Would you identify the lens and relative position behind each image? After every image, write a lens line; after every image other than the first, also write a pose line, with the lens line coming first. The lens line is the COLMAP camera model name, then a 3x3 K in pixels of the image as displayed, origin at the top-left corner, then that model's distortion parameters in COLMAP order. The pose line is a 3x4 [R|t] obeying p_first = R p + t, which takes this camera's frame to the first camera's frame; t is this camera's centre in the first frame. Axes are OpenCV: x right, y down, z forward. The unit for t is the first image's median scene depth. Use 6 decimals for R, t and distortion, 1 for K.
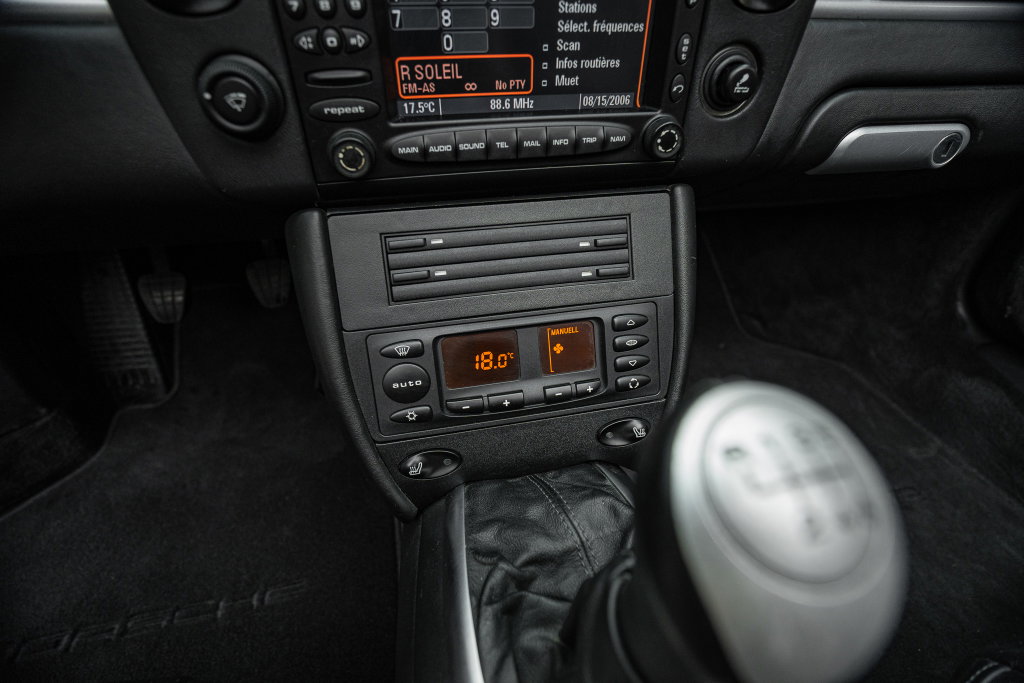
lens RADIAL K [[474.9, 0, 512.0], [0, 474.9, 341.5], [0, 0, 1]] dist [-0.047279, 0.018586]
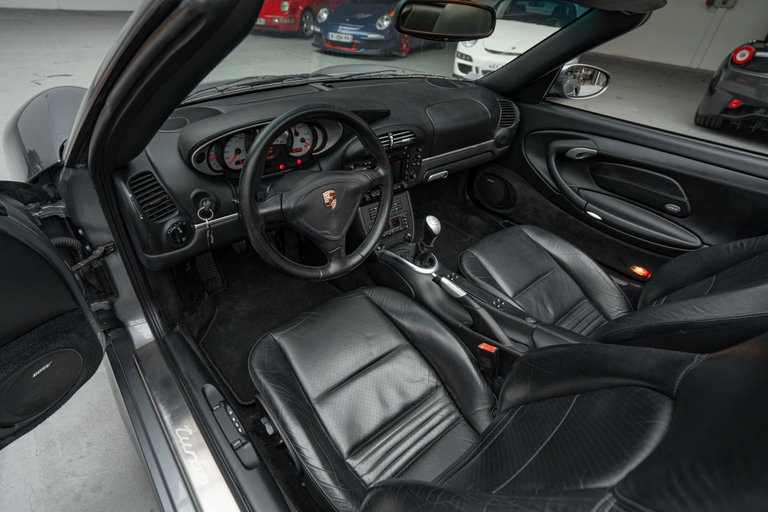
lens RADIAL K [[388.3, 0, 387.6], [0, 388.3, 257.3], [0, 0, 1]] dist [-0.019194, -0.000179]
pose [[0.874315, -0.237455, 0.423306, -2.241409], [0.230766, 0.970641, 0.067849, 0.085775], [-0.426989, 0.038363, 0.903443, -3.447554]]
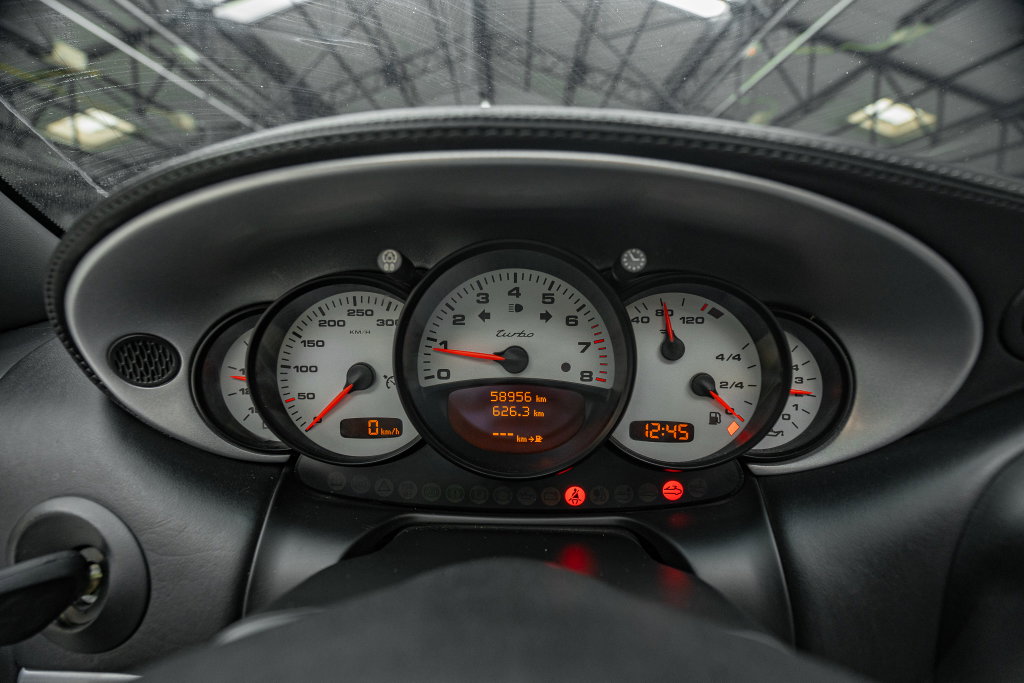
lens RADIAL K [[474.9, 0, 512.0], [0, 474.9, 341.5], [0, 0, 1]] dist [-0.047279, 0.018586]
pose [[0.971096, 0.019544, -0.237888, -1.159331], [-0.132972, 0.871958, -0.471177, -0.610877], [0.198219, 0.489190, 0.849354, -0.382366]]
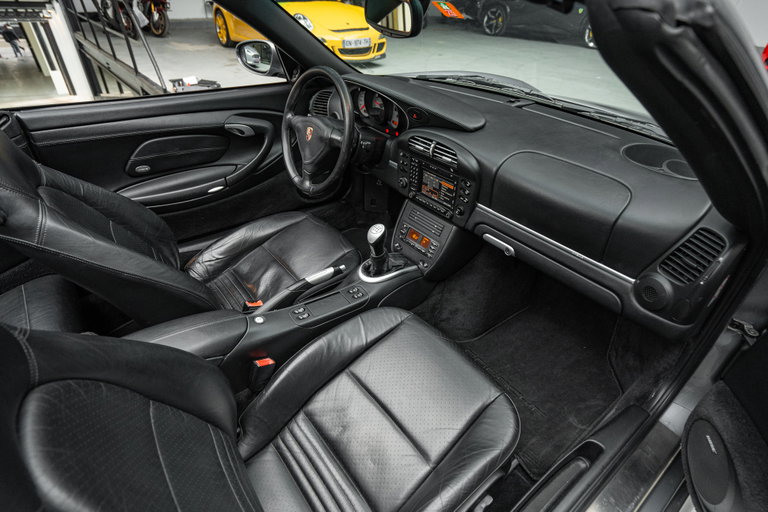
lens RADIAL K [[409.1, 0, 384.0], [0, 409.1, 256.0], [0, 0, 1]] dist [-0.001702, 0.000148]
pose [[0.440992, 0.510508, -0.738179, 3.601948], [-0.545104, 0.805747, 0.231590, -0.719365], [0.713014, 0.300255, 0.633608, -2.289444]]
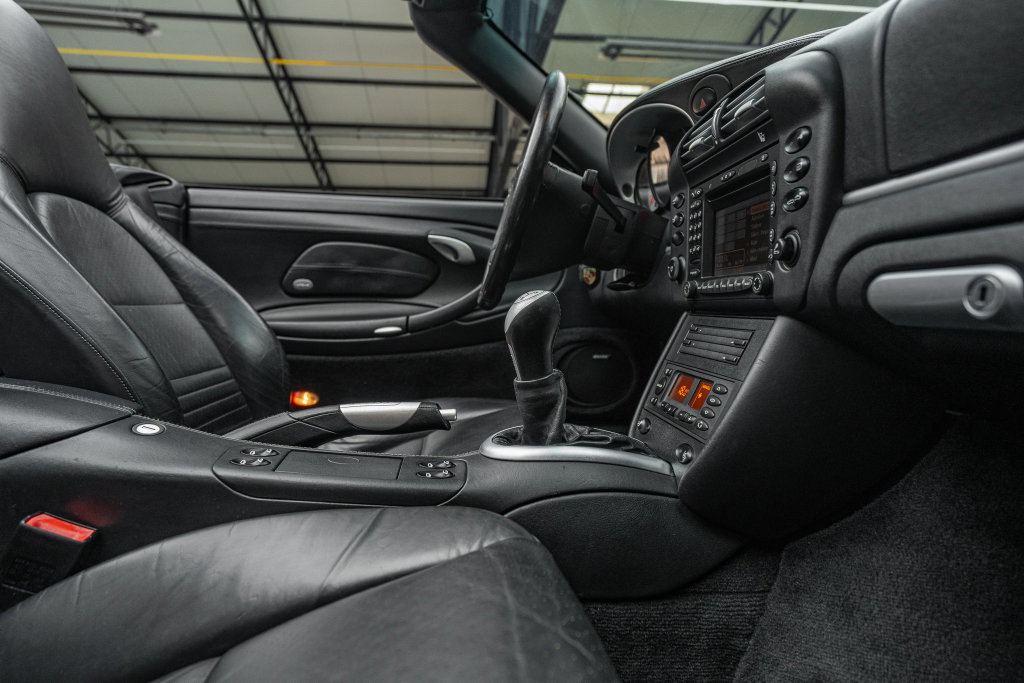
lens RADIAL K [[545.4, 0, 512.0], [0, 545.4, 341.5], [0, 0, 1]] dist [-0.001702, 0.000148]
pose [[-0.128780, 0.060651, -0.989817, 2.326629], [-0.585738, 0.800761, 0.125274, 0.009975], [0.800204, 0.595906, -0.067596, 0.533437]]
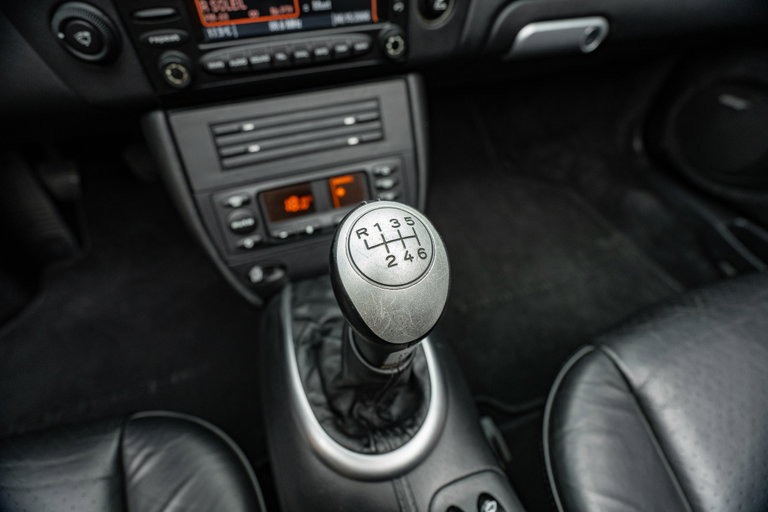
lens RADIAL K [[356.2, 0, 384.0], [0, 356.2, 256.0], [0, 0, 1]] dist [-0.047279, 0.018586]
pose [[0.992370, -0.096300, 0.076996, 0.141901], [0.080409, 0.978883, 0.187941, 0.013692], [-0.093469, -0.180315, 0.979158, -0.199969]]
